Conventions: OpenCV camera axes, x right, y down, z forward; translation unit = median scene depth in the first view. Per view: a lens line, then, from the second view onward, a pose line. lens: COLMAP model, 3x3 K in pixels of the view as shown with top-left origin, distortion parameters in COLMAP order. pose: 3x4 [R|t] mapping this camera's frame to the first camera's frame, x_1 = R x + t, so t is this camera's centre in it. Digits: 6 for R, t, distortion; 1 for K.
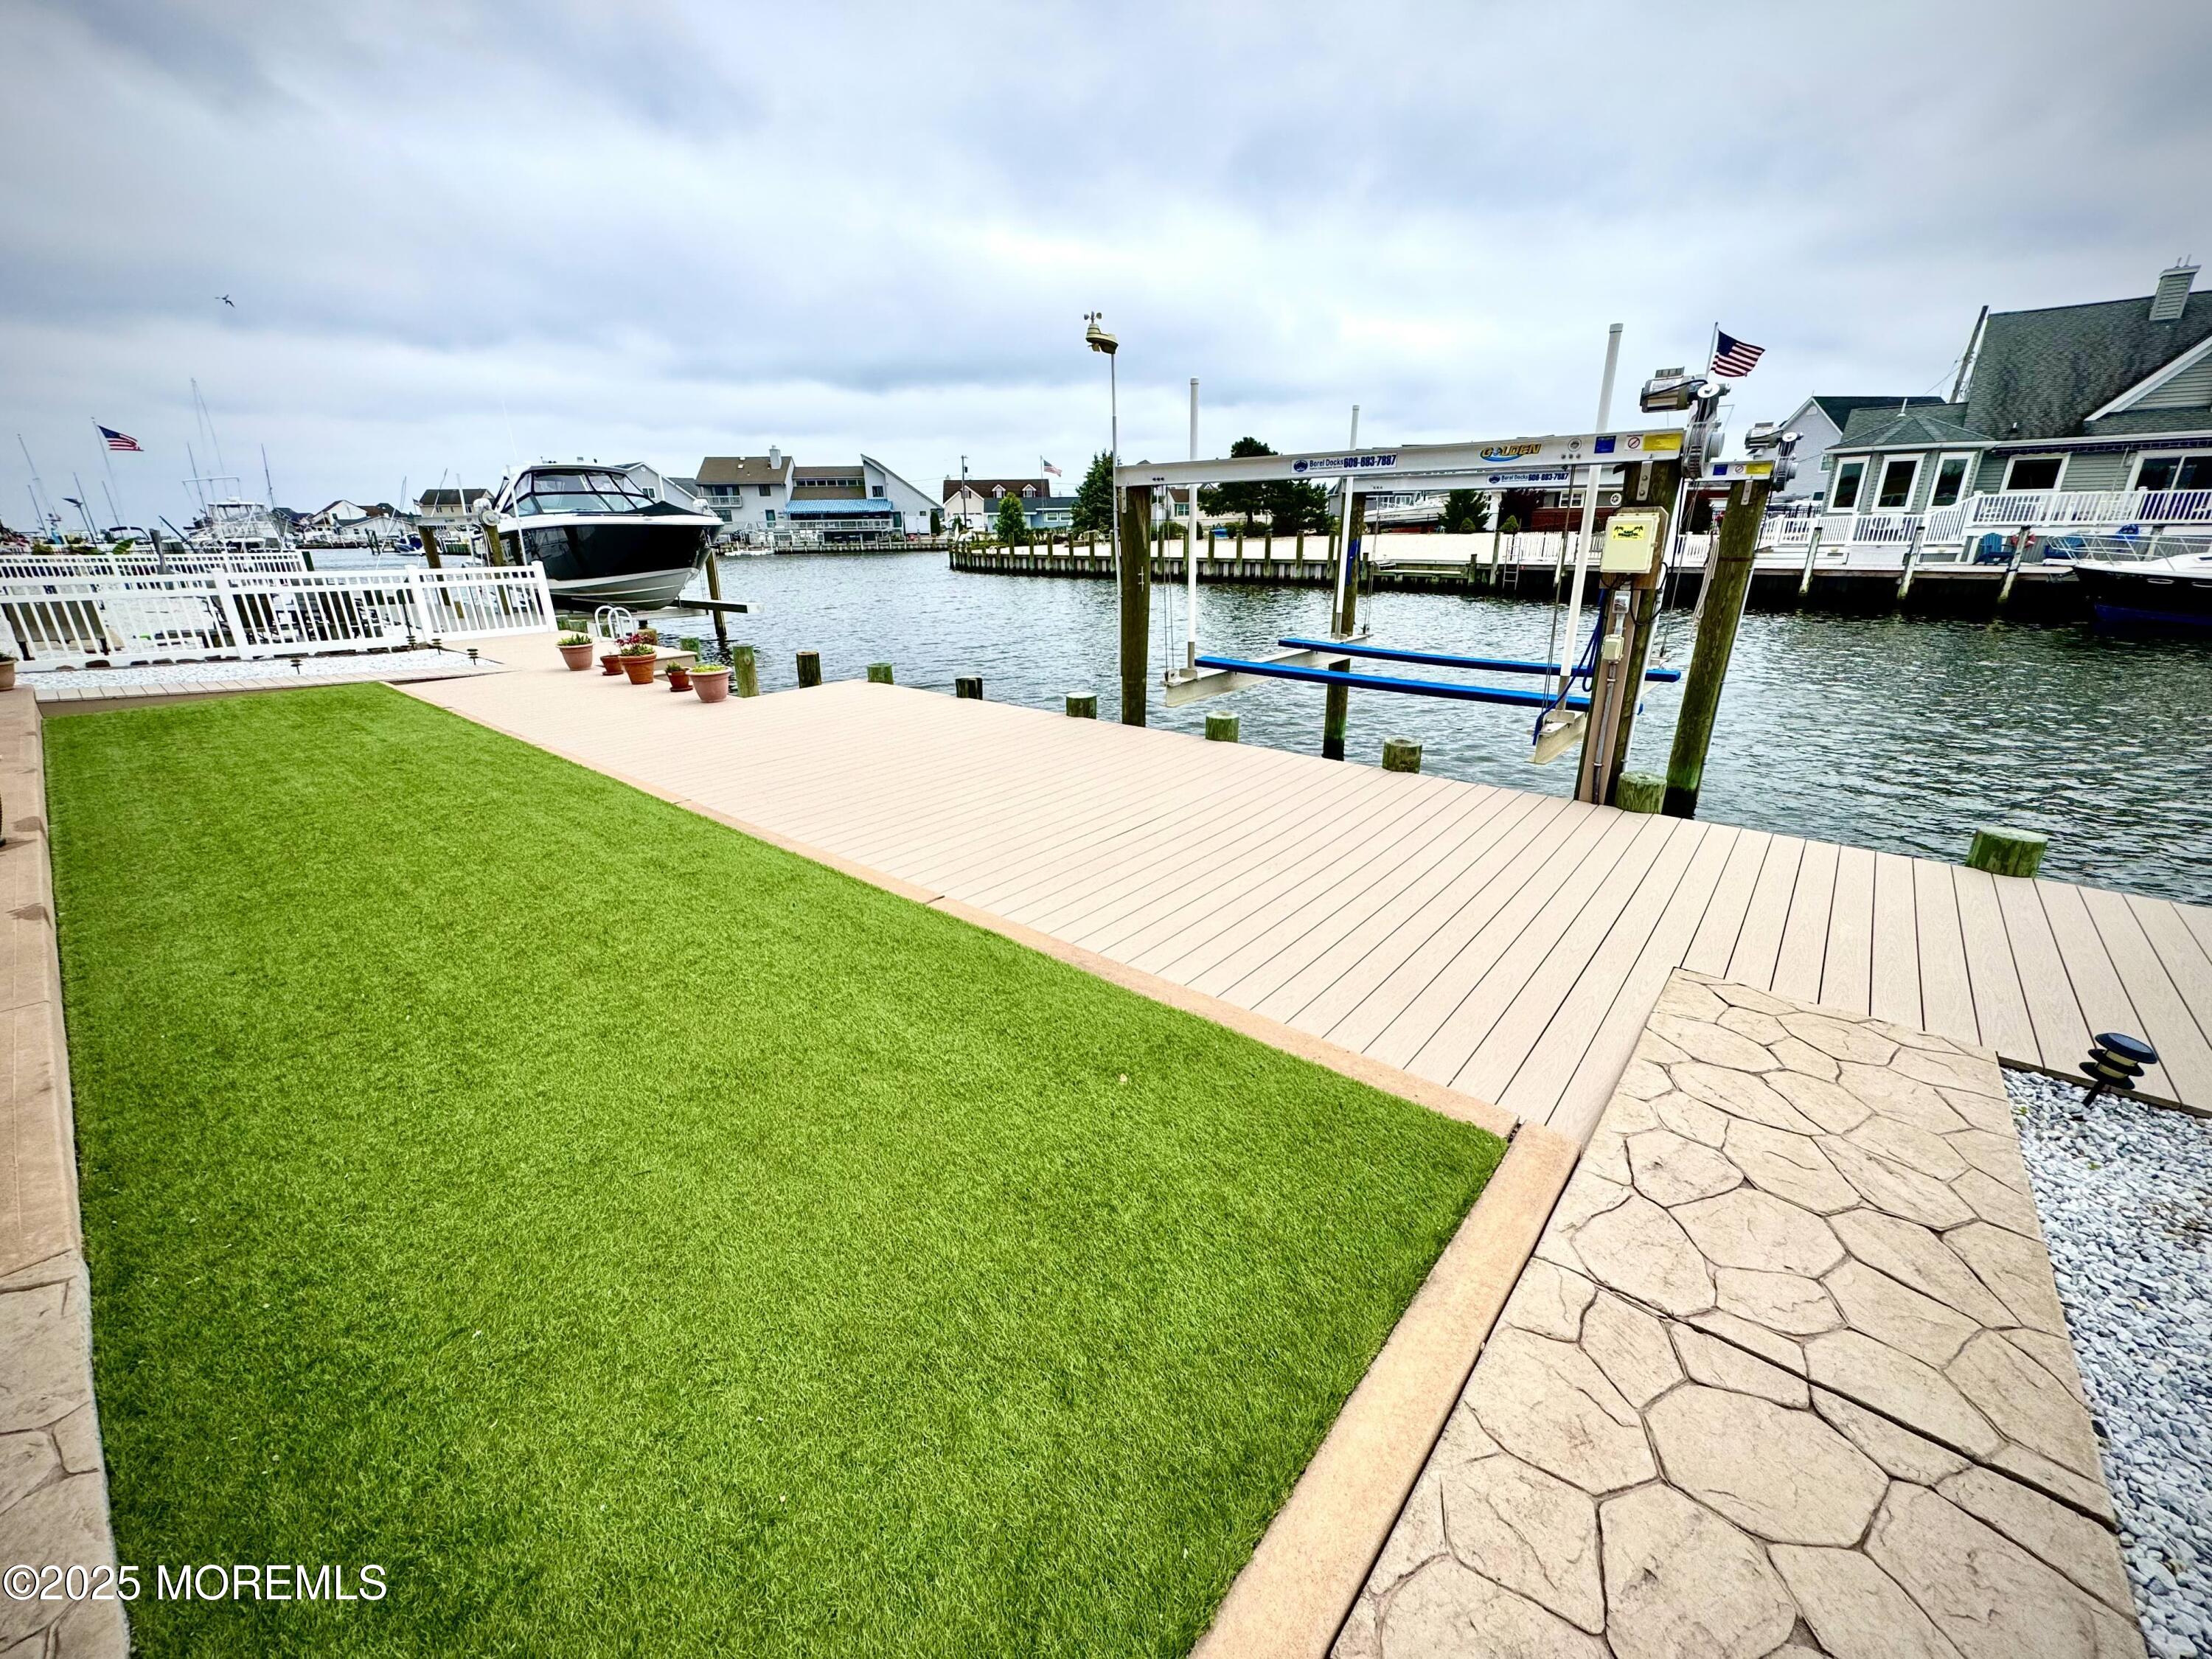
lens RADIAL K [[880.4, 0, 1103.9], [0, 880.4, 831.9], [0, 0, 1]] dist [-0.001243, 0.000386]
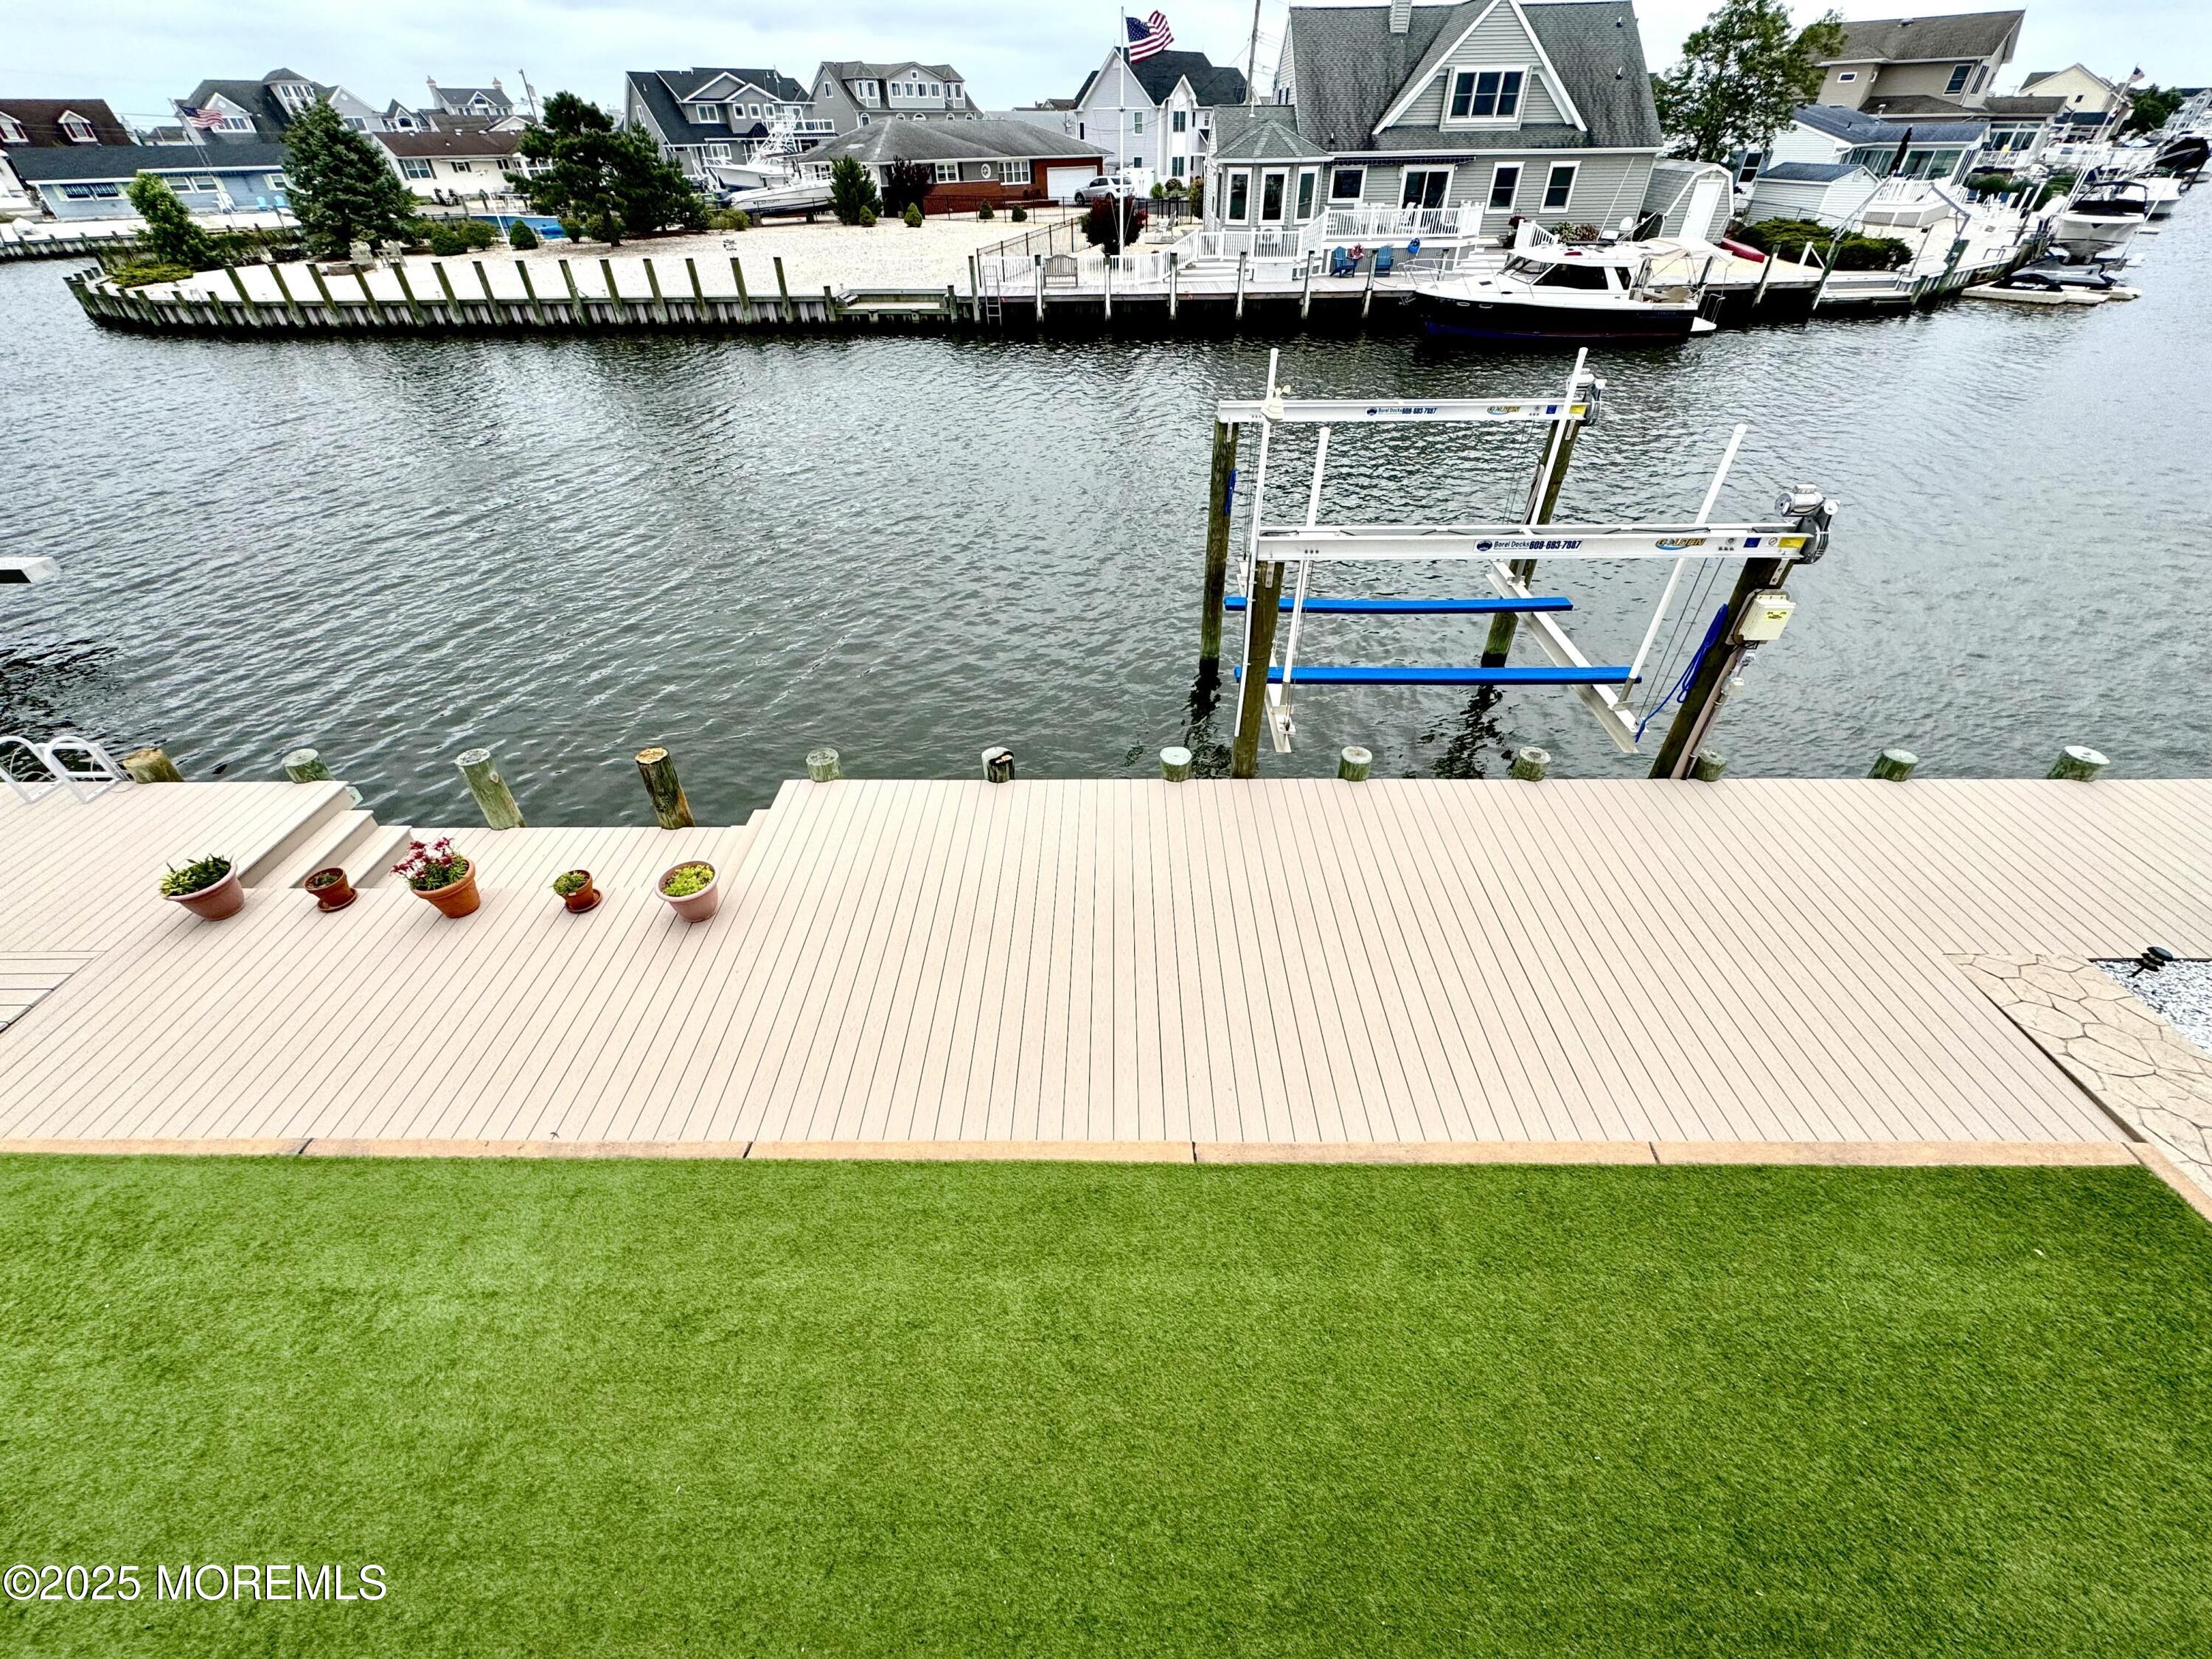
lens RADIAL K [[880.4, 0, 1106.1], [0, 880.4, 832.2], [0, 0, 1]] dist [-0.001243, 0.000386]
pose [[0.770340, -0.392699, 0.502358, -0.169572], [0.213273, 0.901156, 0.377402, -0.130625], [-0.600908, -0.183589, 0.777949, 0.087306]]
